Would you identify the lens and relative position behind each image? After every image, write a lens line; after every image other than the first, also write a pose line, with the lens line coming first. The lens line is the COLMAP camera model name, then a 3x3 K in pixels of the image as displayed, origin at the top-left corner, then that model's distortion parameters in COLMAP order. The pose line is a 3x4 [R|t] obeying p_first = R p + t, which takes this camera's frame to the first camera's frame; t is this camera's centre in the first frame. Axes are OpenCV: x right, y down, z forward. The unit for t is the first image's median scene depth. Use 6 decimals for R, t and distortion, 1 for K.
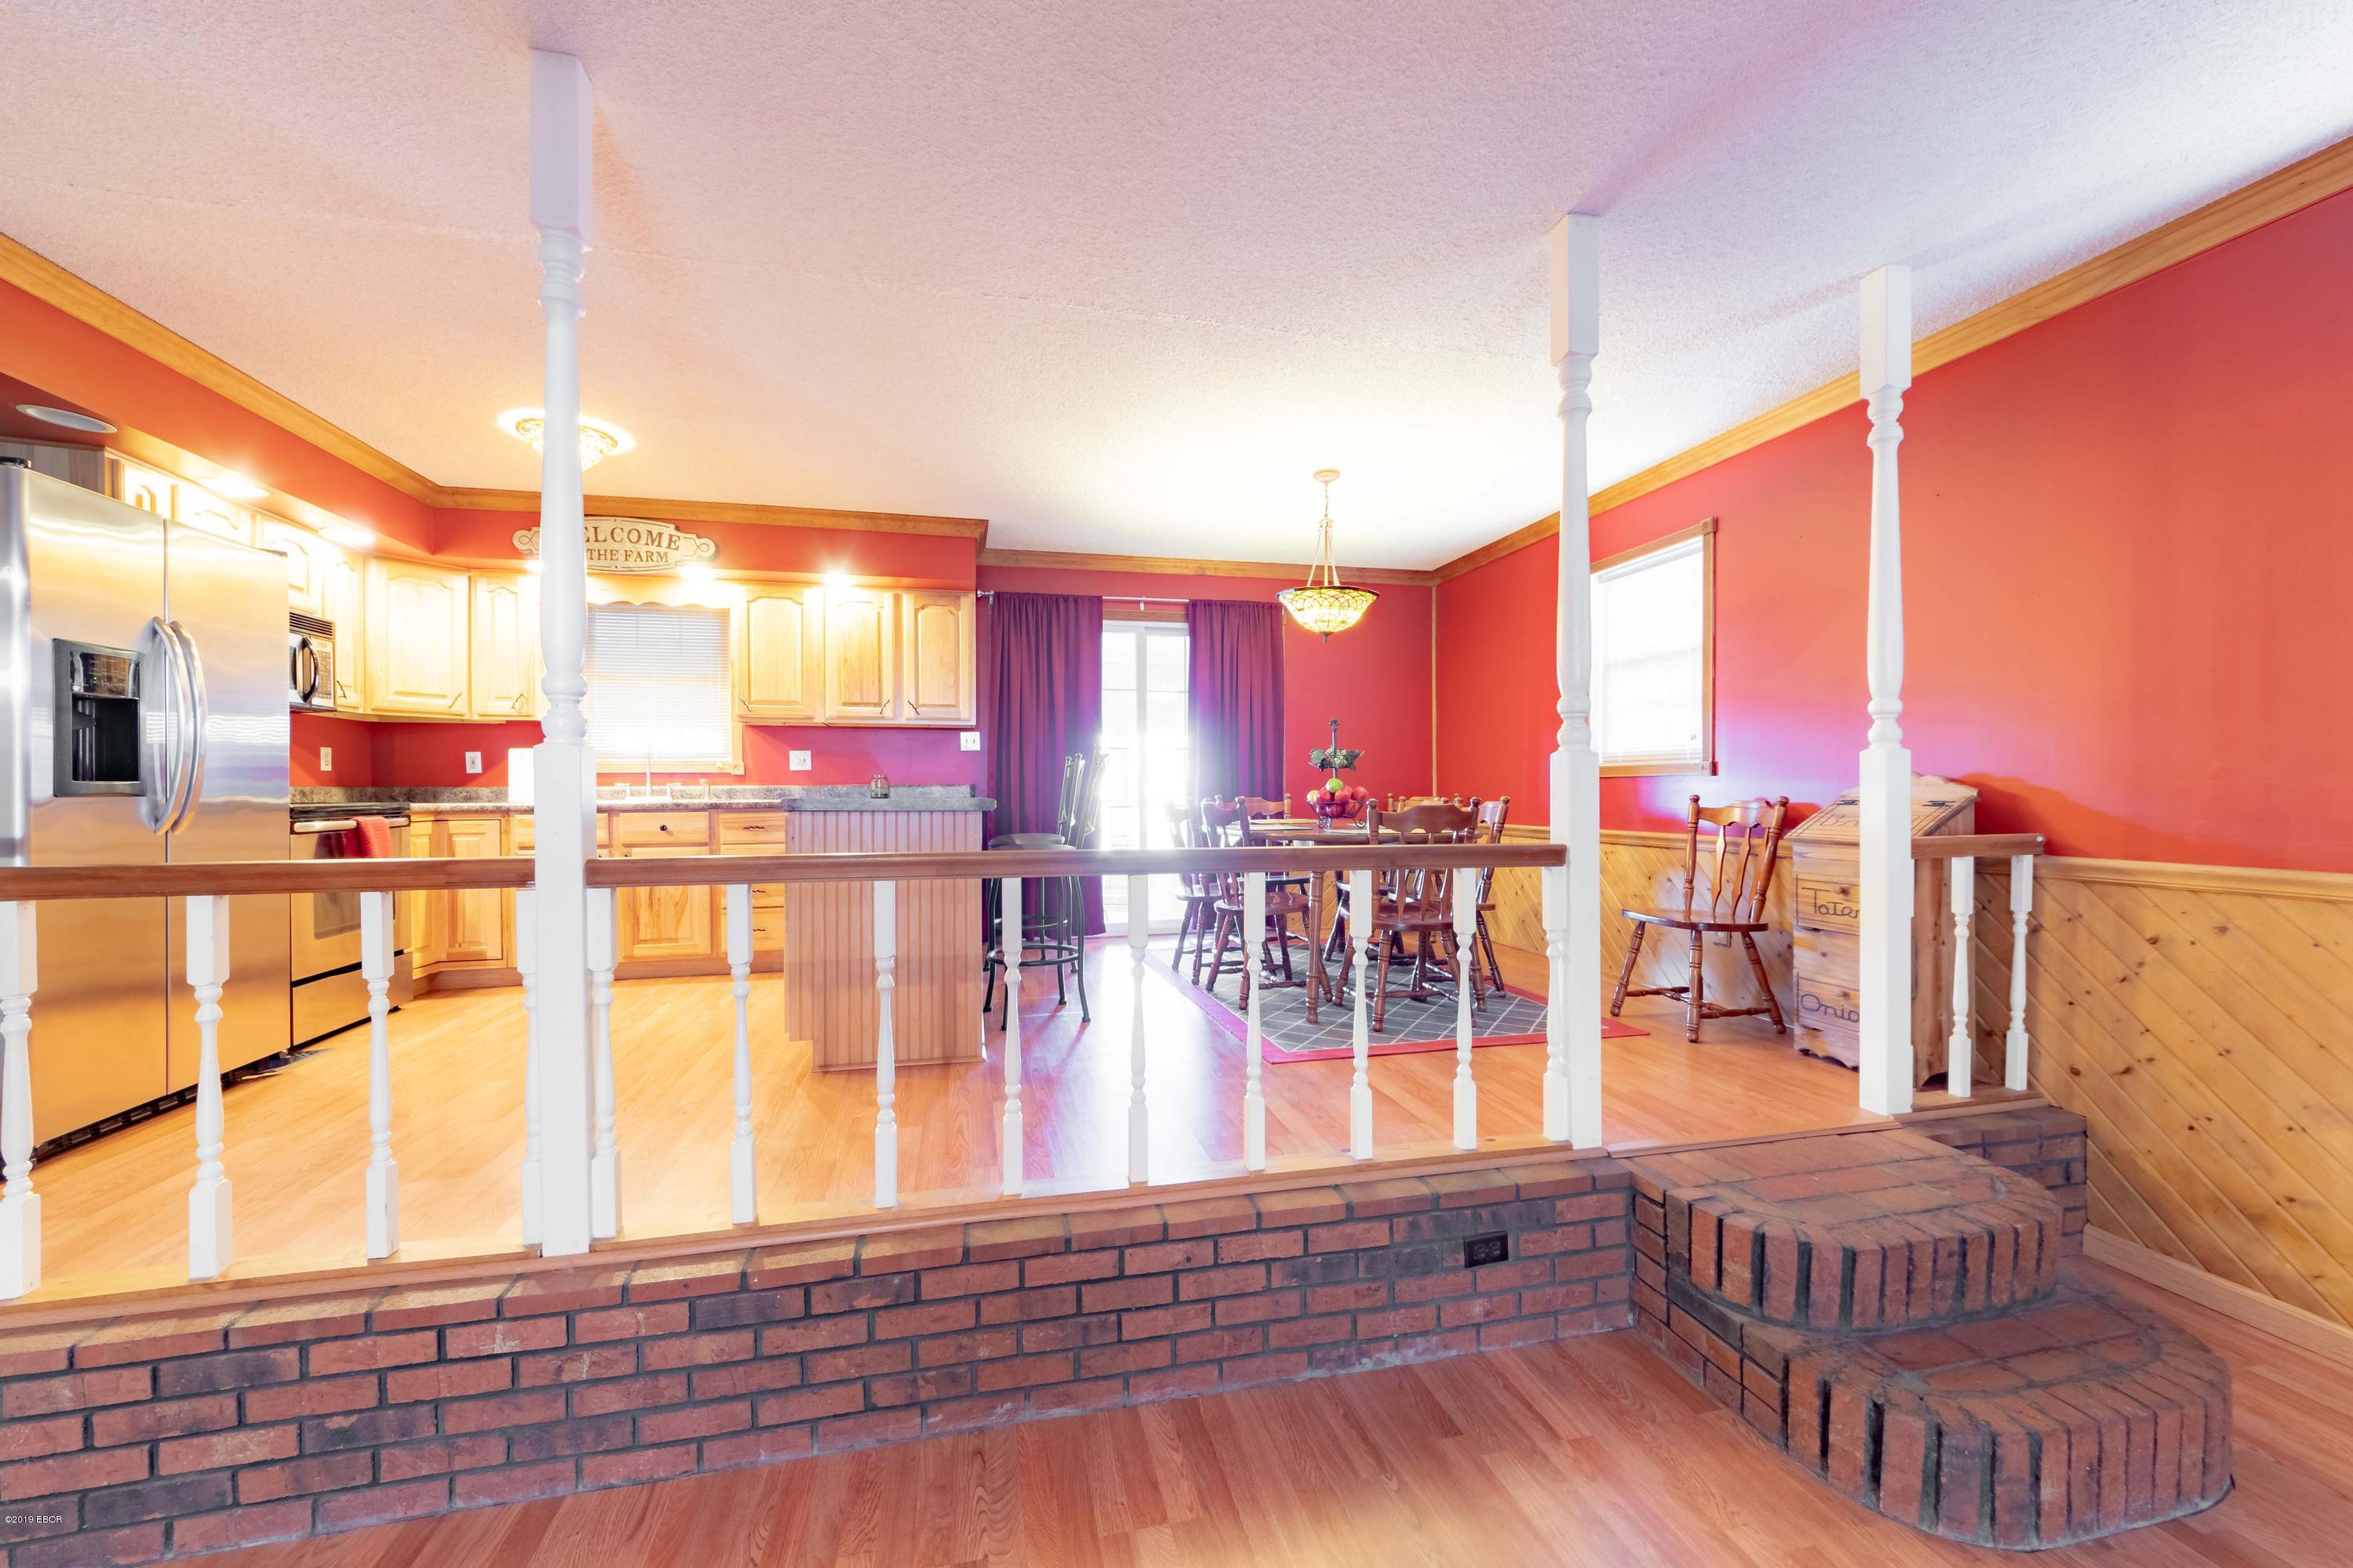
lens RADIAL K [[865.7, 0, 1174.9], [0, 865.7, 792.1], [0, 0, 1]] dist [0.001485, -0.000499]
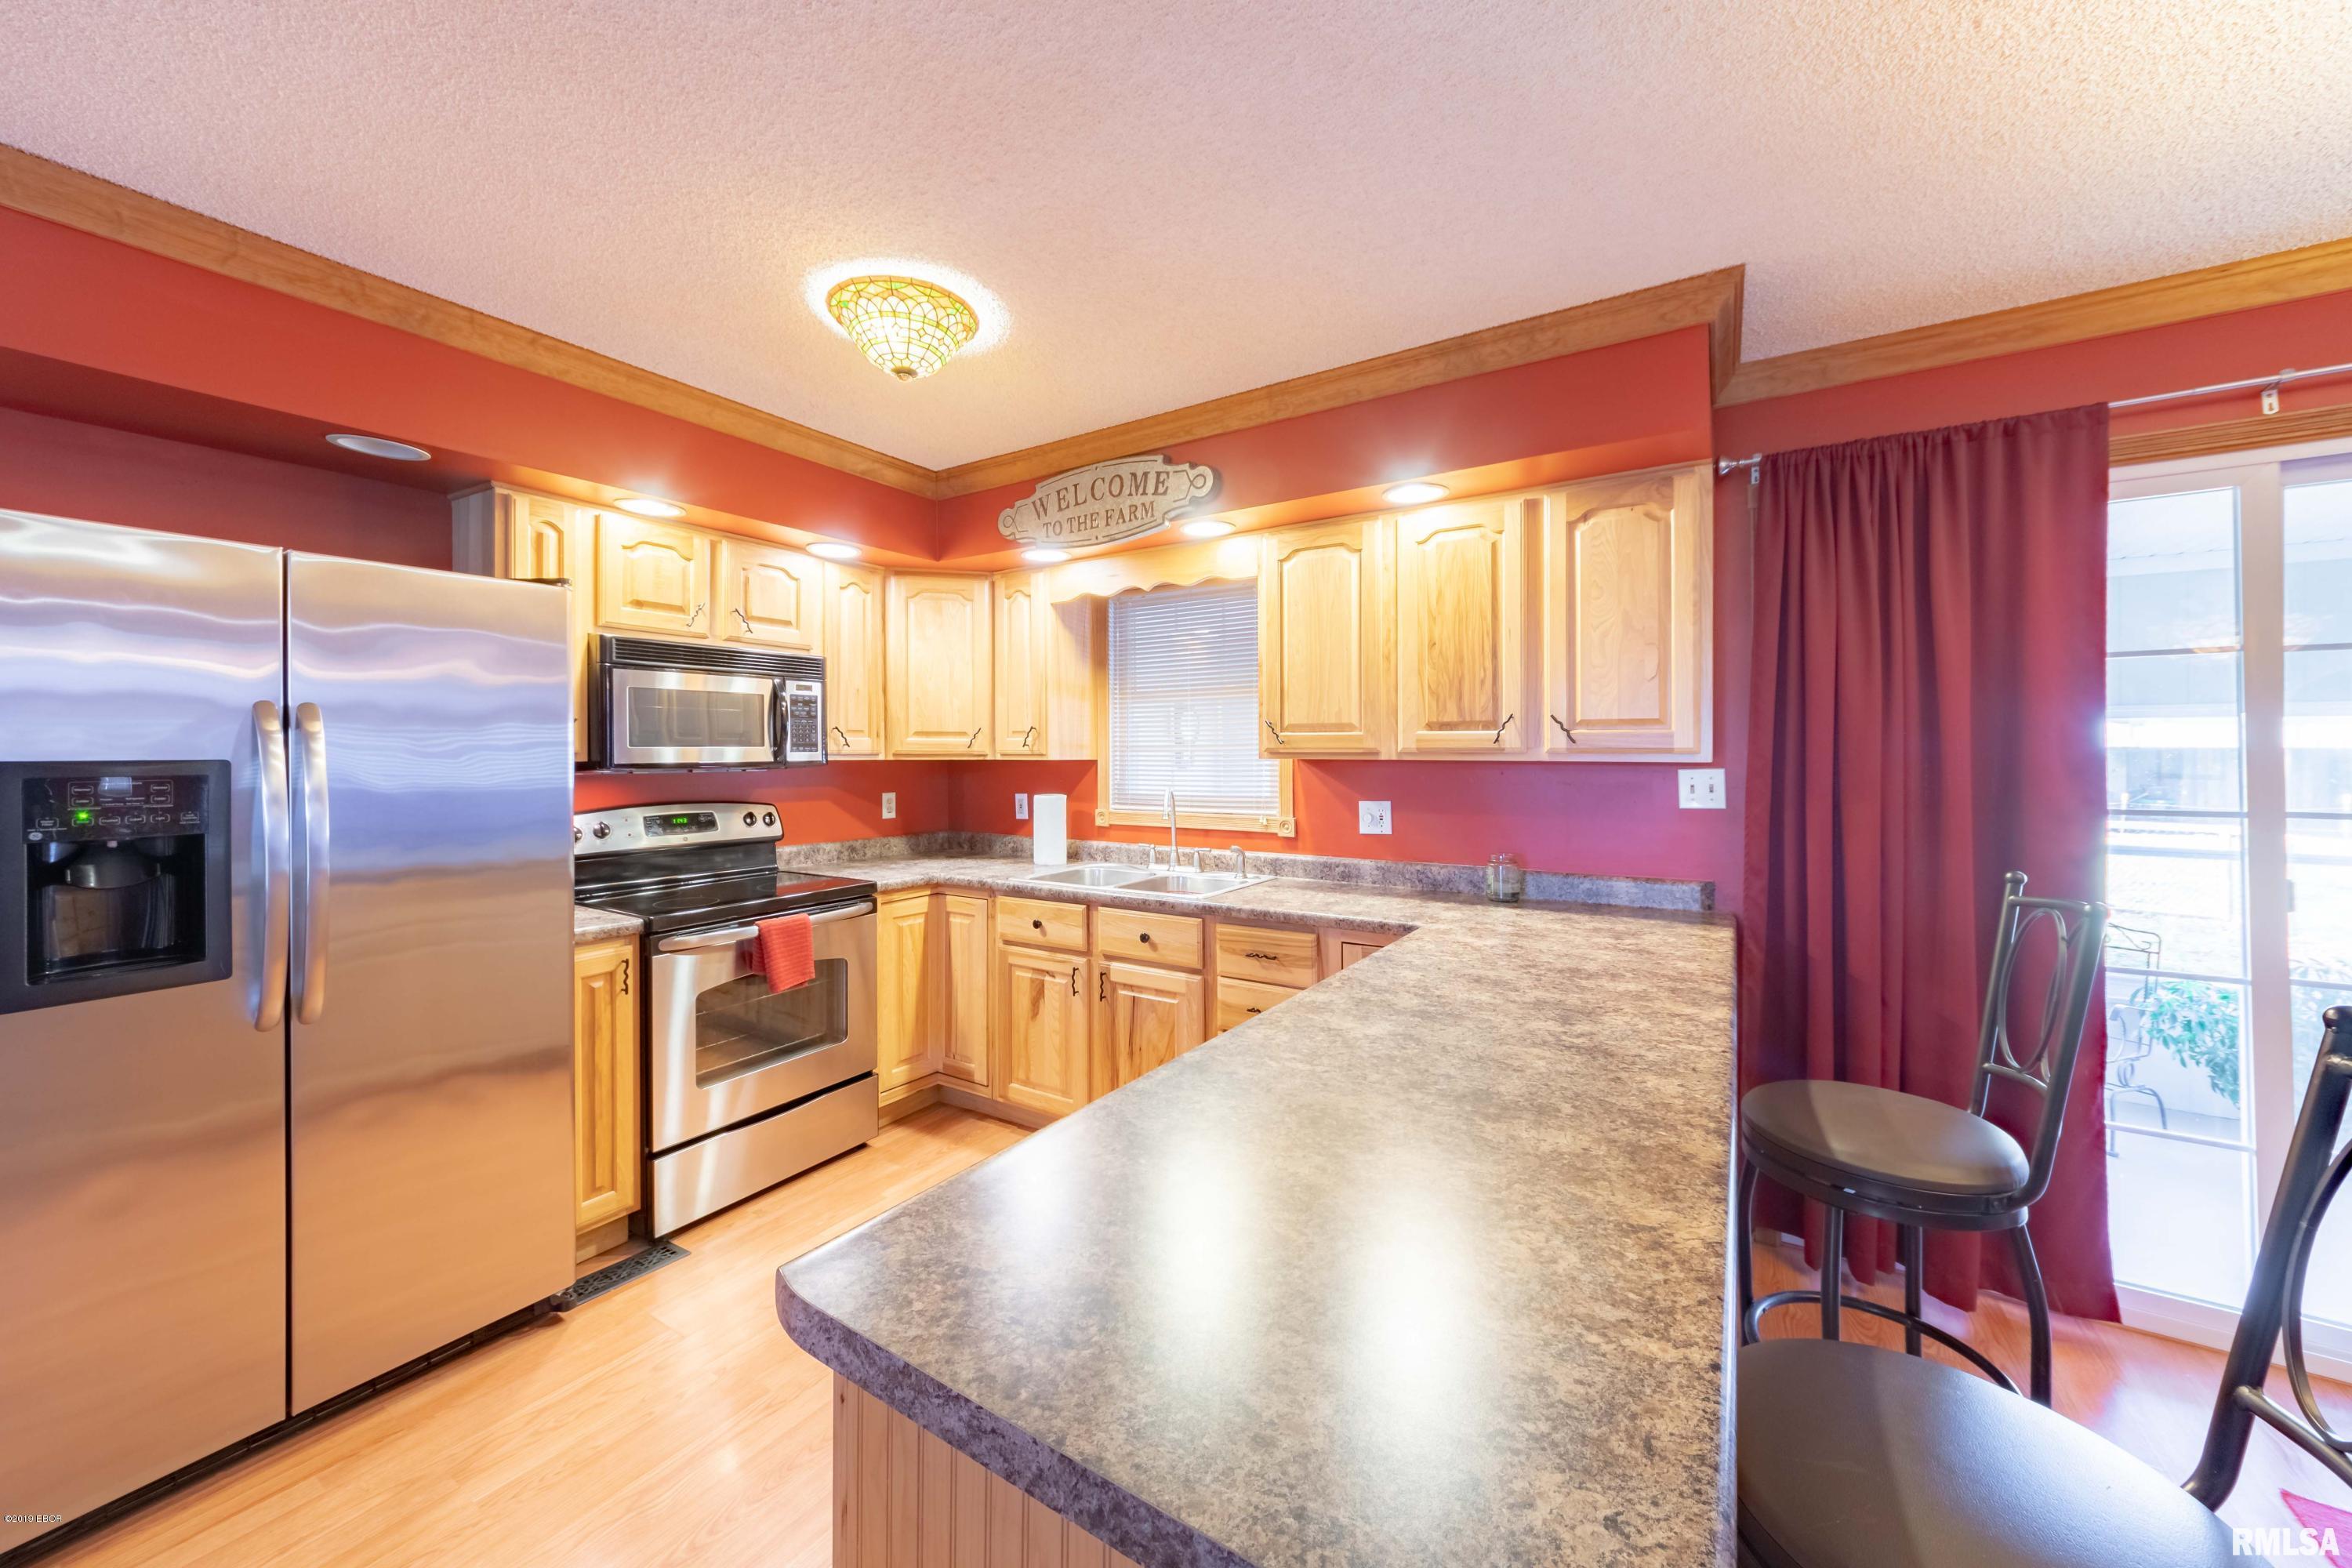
lens RADIAL K [[865.4, 0, 1180.6], [0, 865.4, 749.0], [0, 0, 1]] dist [0.001485, -0.000499]
pose [[0.703130, -0.000564, -0.711061, -0.112998], [-0.007378, 0.999940, -0.008088, -0.083380], [0.711023, 0.010933, 0.703084, 0.525154]]
